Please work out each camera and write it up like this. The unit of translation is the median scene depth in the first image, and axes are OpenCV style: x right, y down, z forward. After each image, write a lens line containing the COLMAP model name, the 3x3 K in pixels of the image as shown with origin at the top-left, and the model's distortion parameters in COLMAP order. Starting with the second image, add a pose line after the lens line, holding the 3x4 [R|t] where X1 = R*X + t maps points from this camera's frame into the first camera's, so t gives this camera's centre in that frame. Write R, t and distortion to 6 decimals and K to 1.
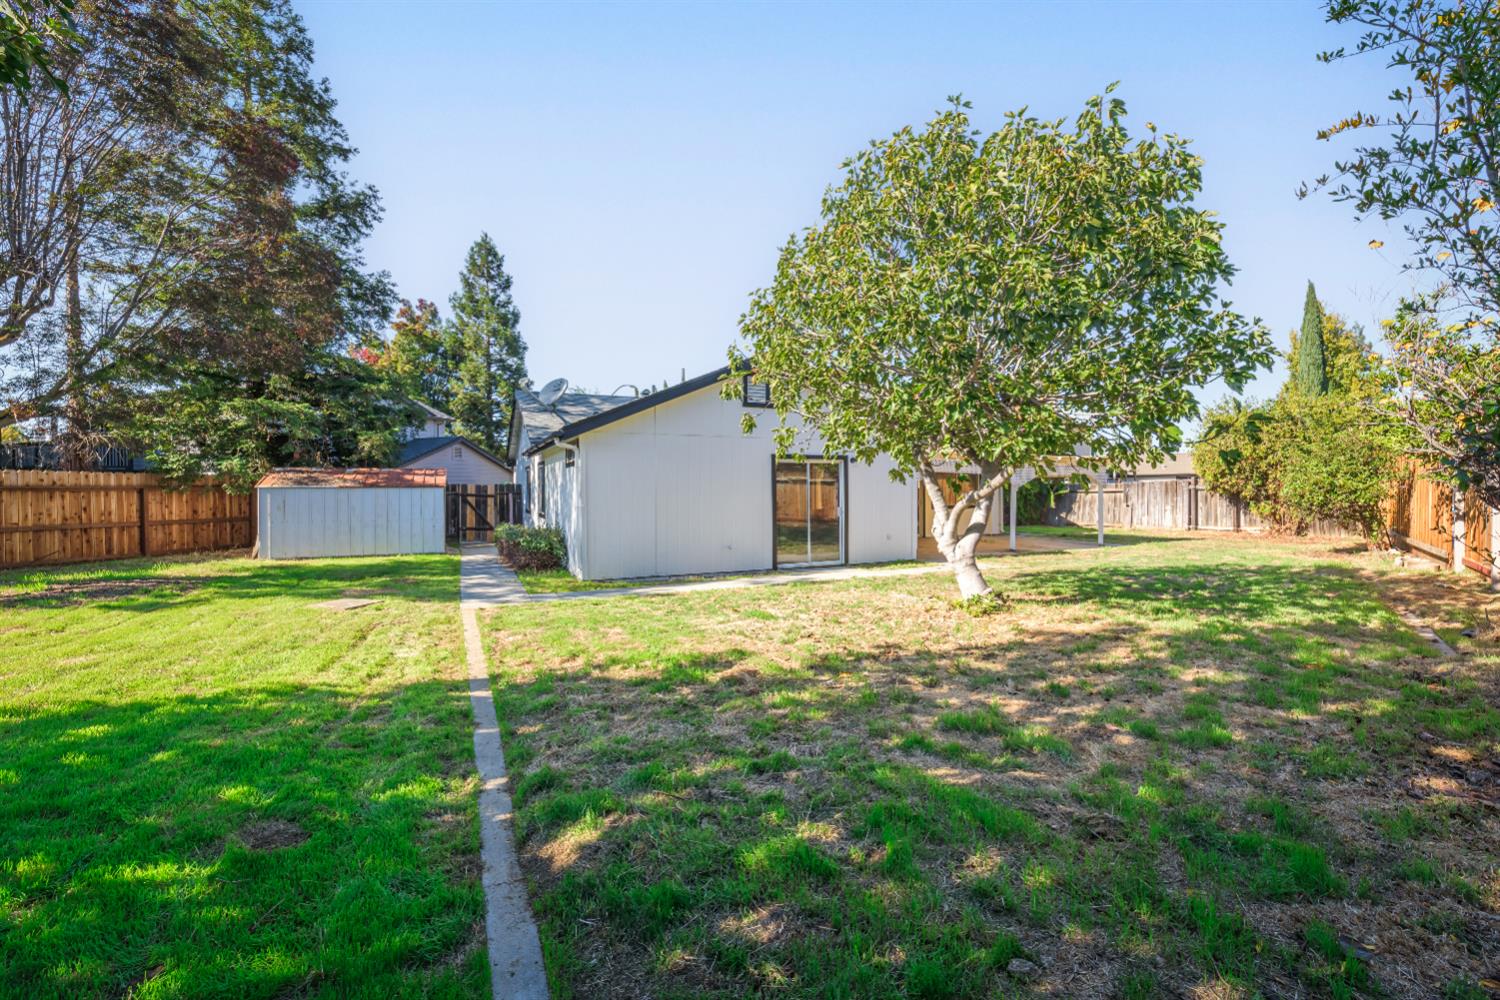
lens RADIAL K [[651.6, 0, 750.1], [0, 651.6, 492.1], [0, 0, 1]] dist [0.001814, 0.000426]
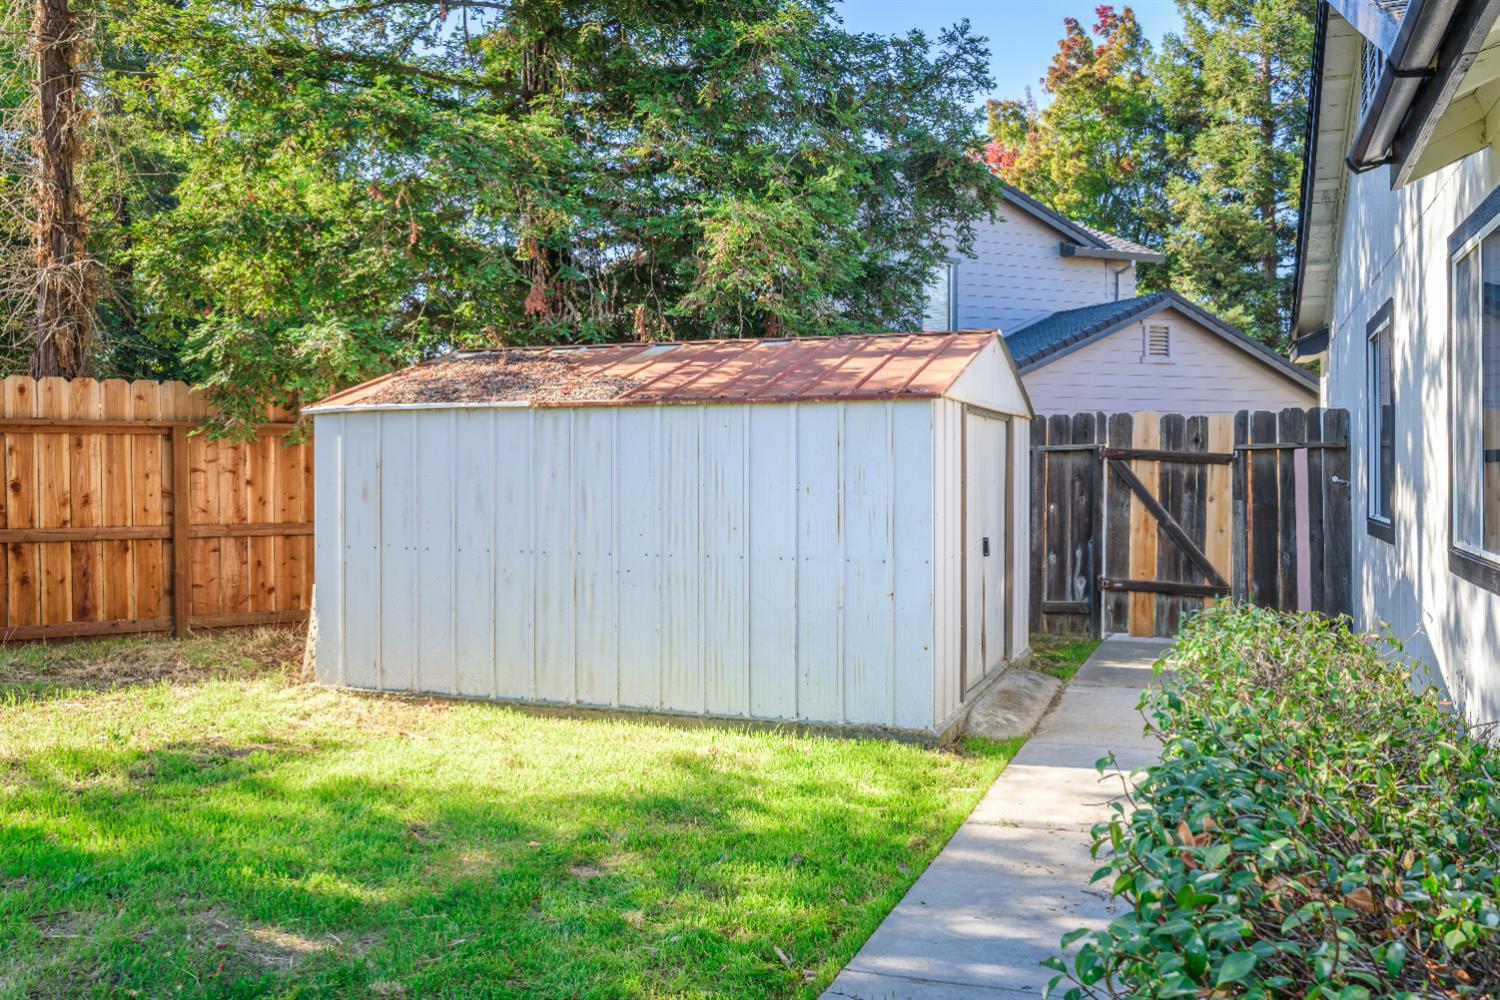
lens RADIAL K [[1303.4, 0, 750.3], [0, 1303.4, 489.8], [0, 0, 1]] dist [-0.005986, -0.002427]
pose [[0.717017, 0.013010, -0.696934, -0.182216], [-0.003710, 0.999883, 0.014849, 0.011036], [0.697045, -0.008062, 0.716982, 0.524031]]
